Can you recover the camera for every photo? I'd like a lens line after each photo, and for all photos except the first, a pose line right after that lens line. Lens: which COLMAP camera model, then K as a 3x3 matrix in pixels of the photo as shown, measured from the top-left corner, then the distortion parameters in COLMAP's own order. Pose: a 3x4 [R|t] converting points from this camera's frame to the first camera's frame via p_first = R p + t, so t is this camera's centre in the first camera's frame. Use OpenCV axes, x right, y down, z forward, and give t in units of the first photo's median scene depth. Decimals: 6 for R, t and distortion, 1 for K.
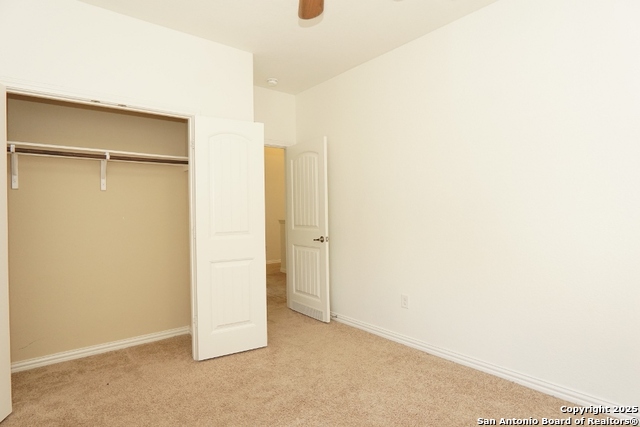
lens RADIAL K [[340.4, 0, 319.6], [0, 340.4, 209.5], [0, 0, 1]] dist [-0.029705, 0.004537]
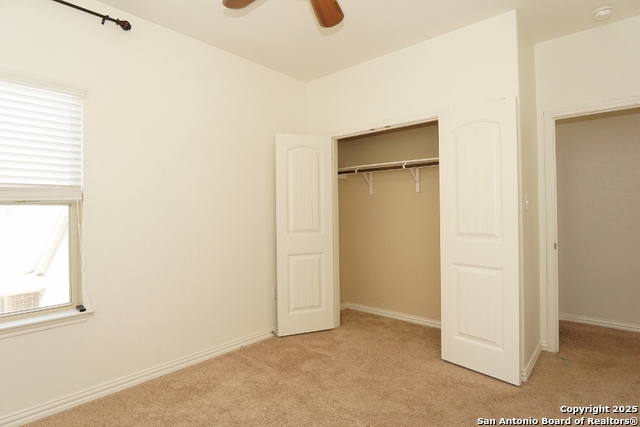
lens RADIAL K [[340.4, 0, 318.5], [0, 340.4, 212.9], [0, 0, 1]] dist [-0.029705, 0.004537]
pose [[0.161927, 0.014196, -0.986701, 0.570185], [0.013613, 0.999769, 0.016618, -0.009336], [0.986709, -0.016123, 0.161696, 0.478316]]
